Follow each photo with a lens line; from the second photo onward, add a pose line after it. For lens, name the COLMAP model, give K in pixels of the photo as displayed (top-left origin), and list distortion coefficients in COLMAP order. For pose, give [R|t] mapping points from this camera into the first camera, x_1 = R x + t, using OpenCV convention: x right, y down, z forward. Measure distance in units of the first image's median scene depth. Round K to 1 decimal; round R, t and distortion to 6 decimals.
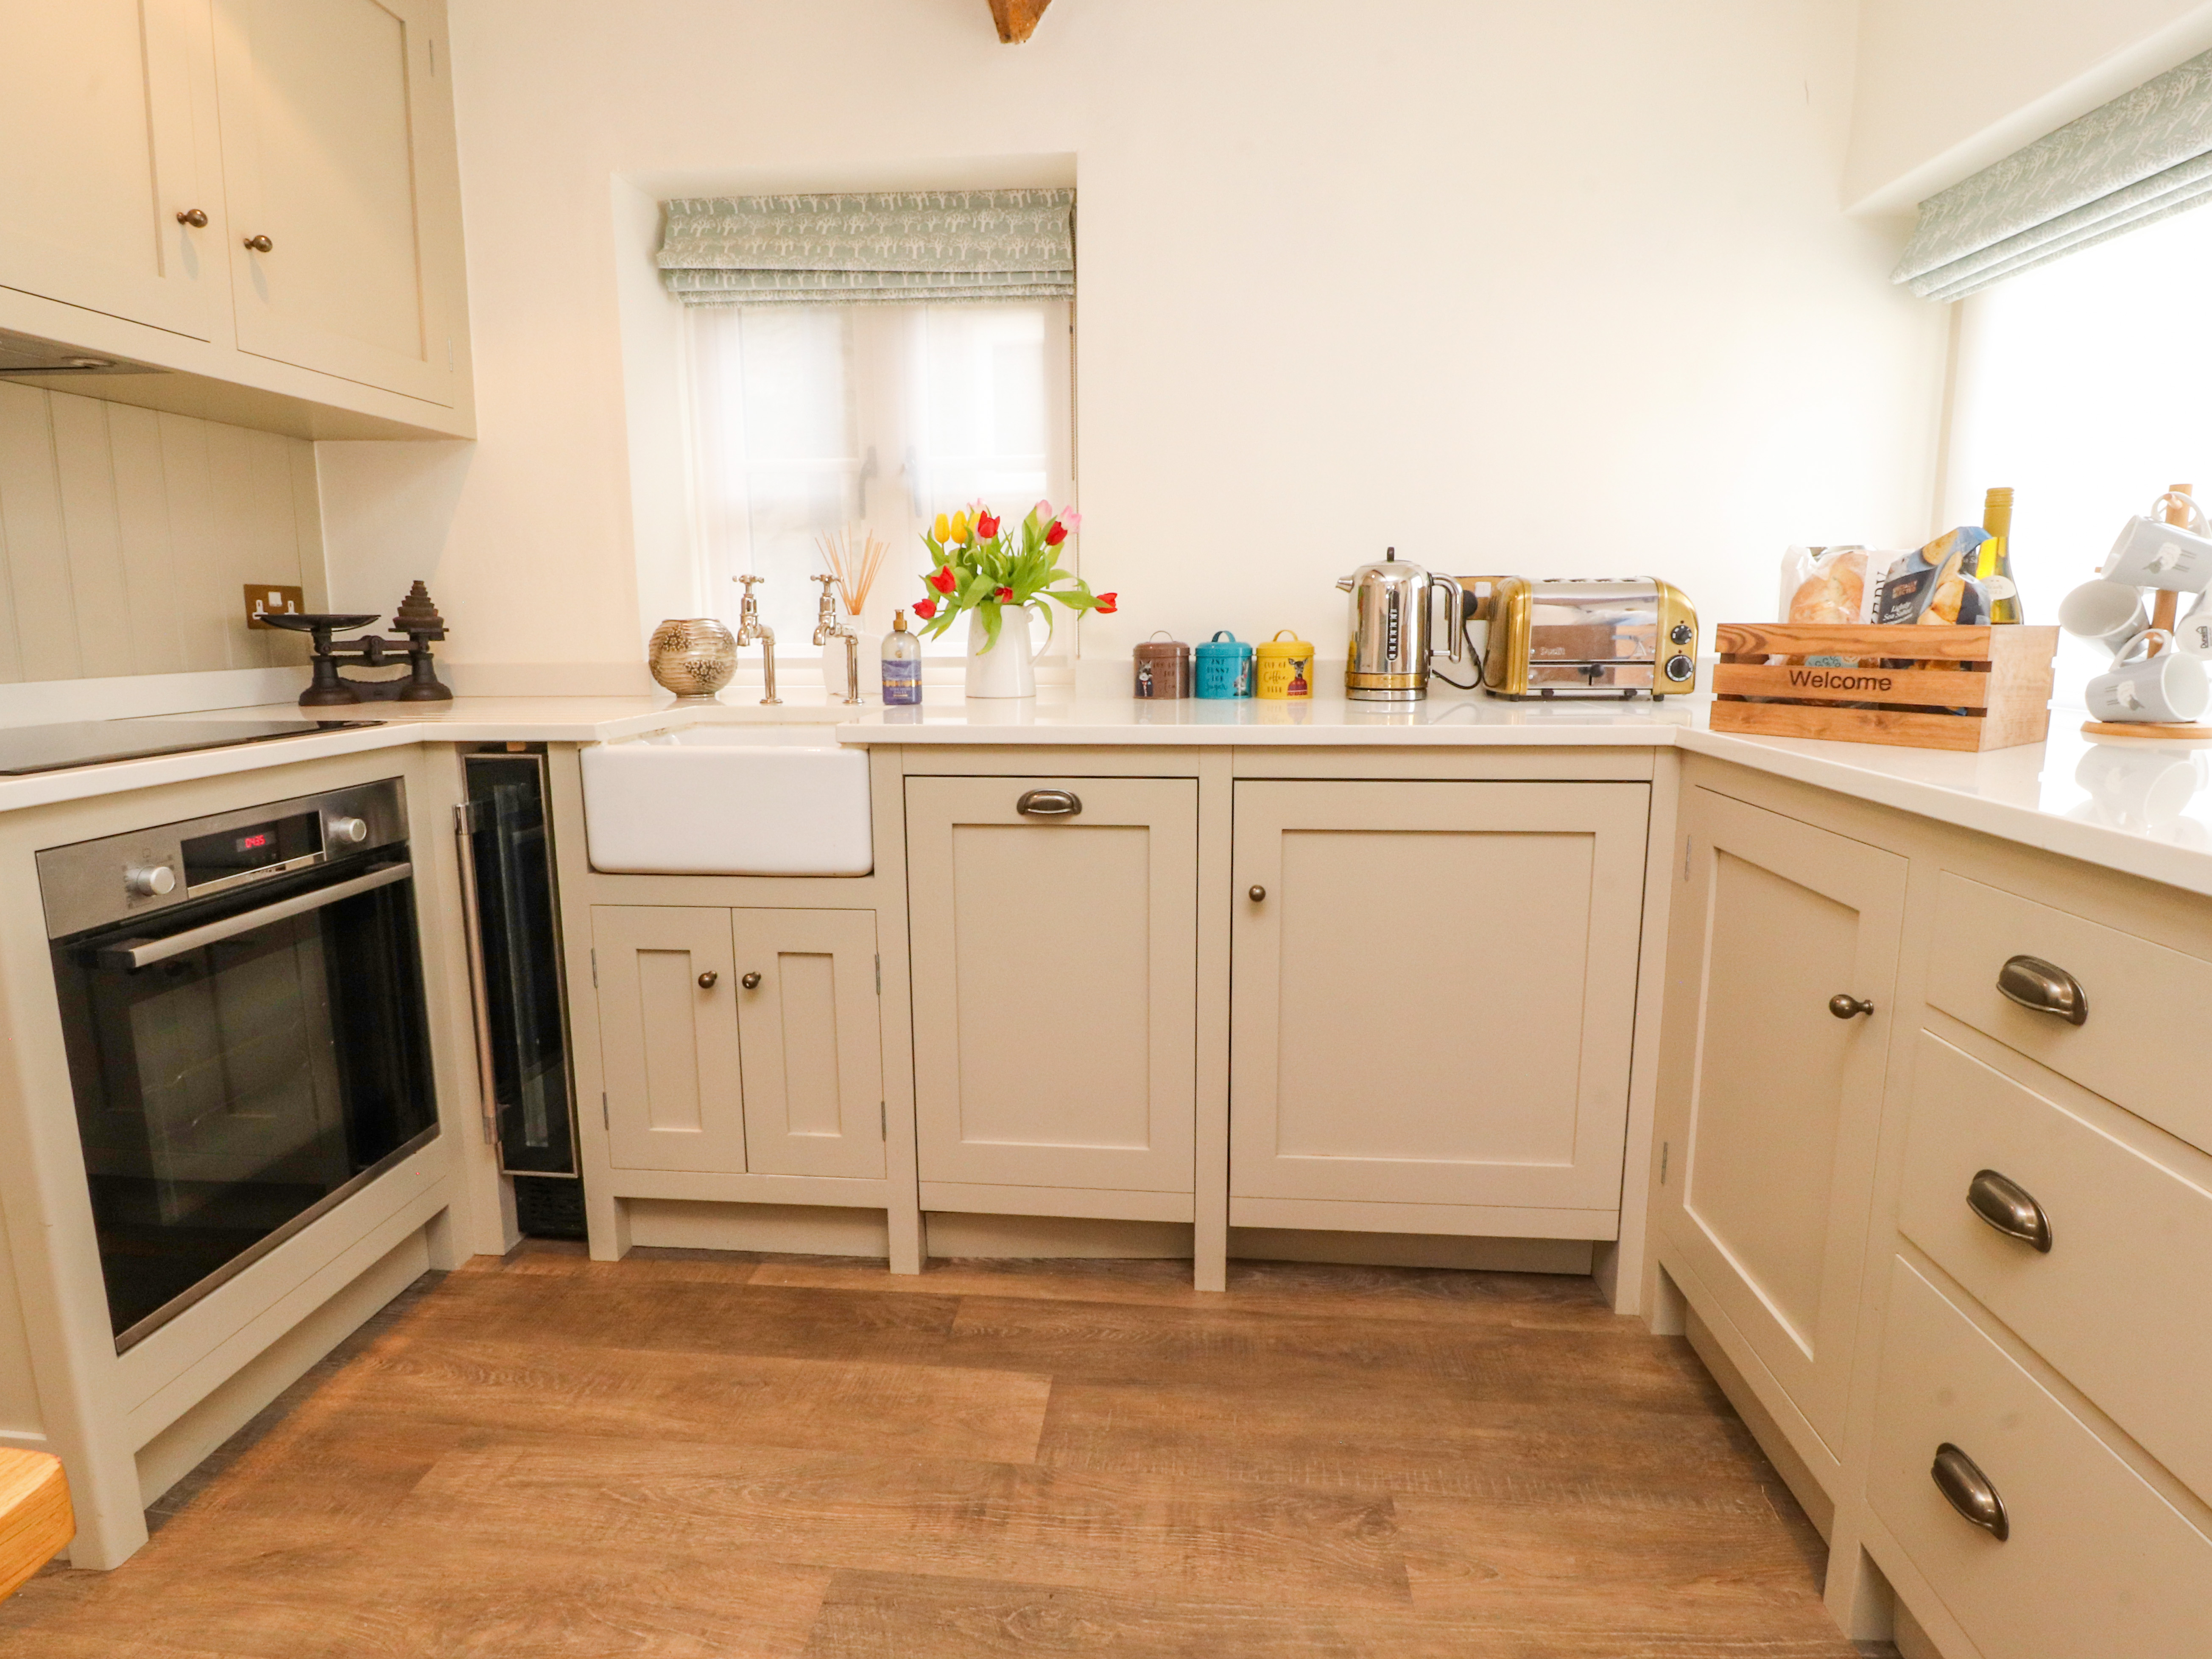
lens RADIAL K [[1180.0, 0, 1107.3], [0, 1180.0, 805.4], [0, 0, 1]] dist [0.001796, -0.015406]
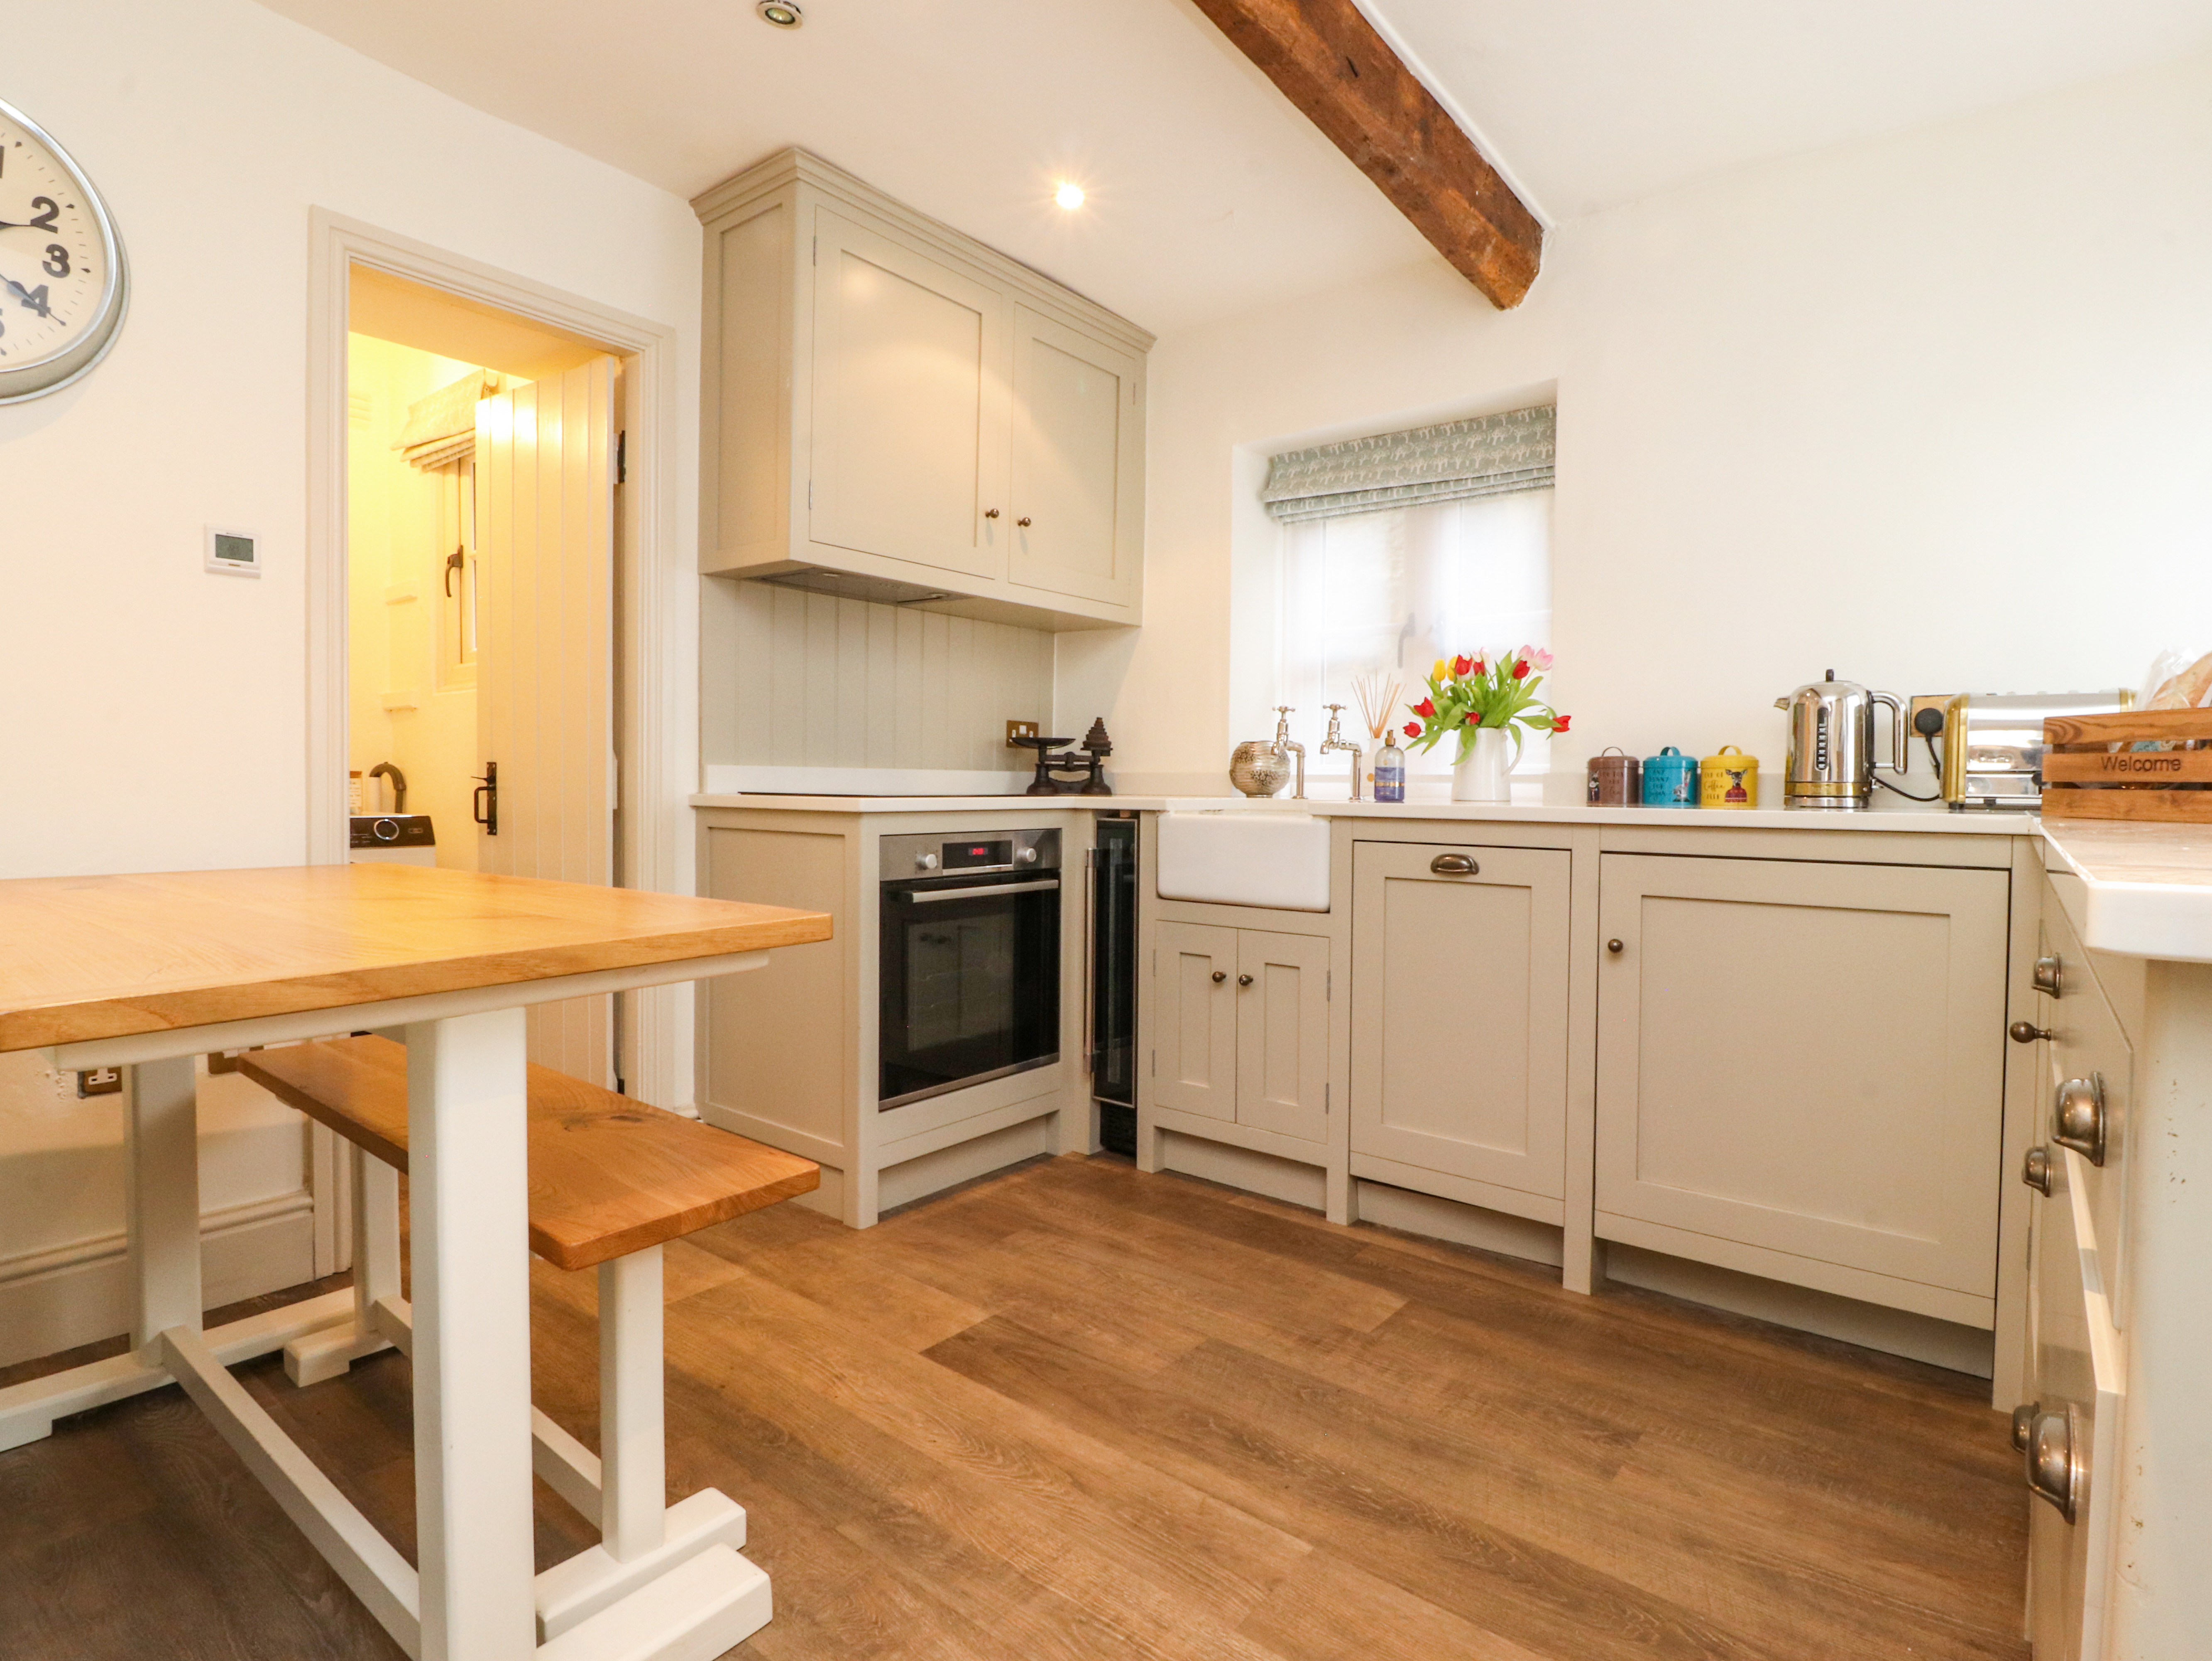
lens RADIAL K [[1165.0, 0, 1092.5], [0, 1165.0, 804.8], [0, 0, 1]] dist [0.001686, -0.015827]
pose [[0.824707, 0.024353, -0.565035, 0.301225], [-0.104290, 0.988488, -0.109614, 0.100141], [0.555861, 0.149327, 0.817753, -0.258738]]
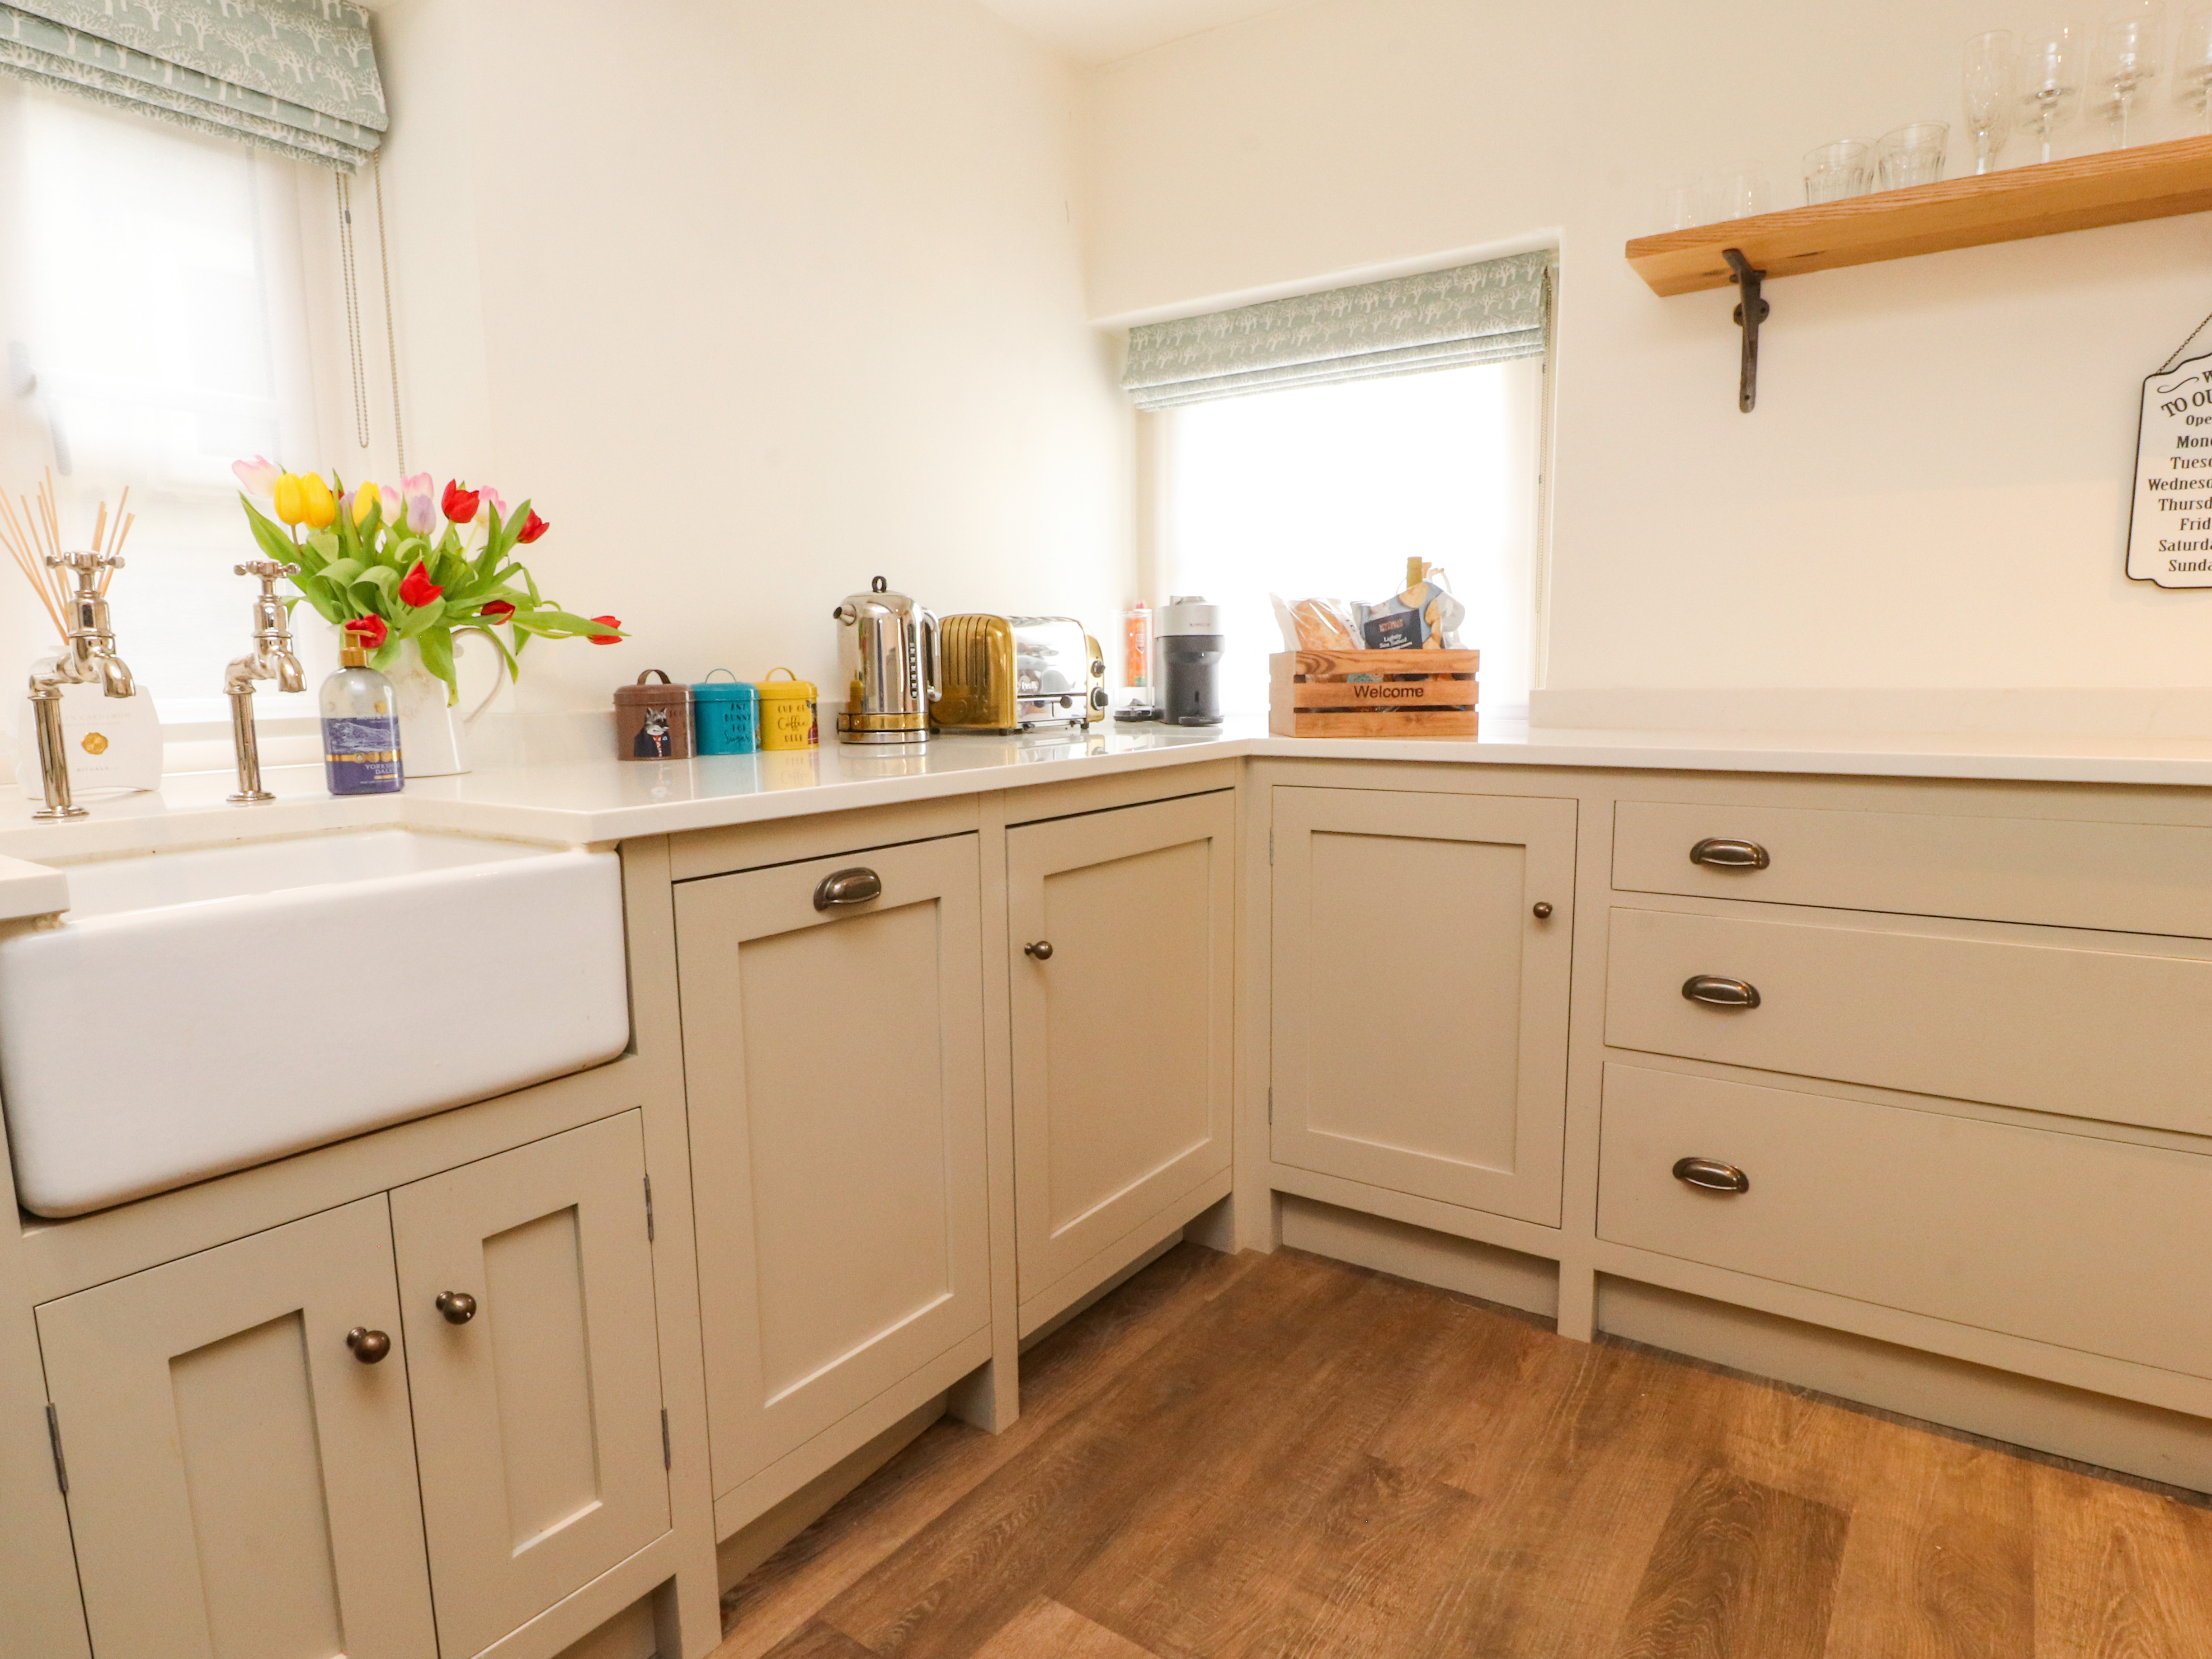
lens RADIAL K [[1242.8, 0, 1116.5], [0, 1242.8, 844.7], [0, 0, 1]] dist [0.002775, -0.013380]
pose [[0.503148, -0.123316, 0.855357, -0.539890], [0.150922, 0.987095, 0.053531, -0.039198], [-0.850920, 0.102158, 0.515266, 0.385022]]
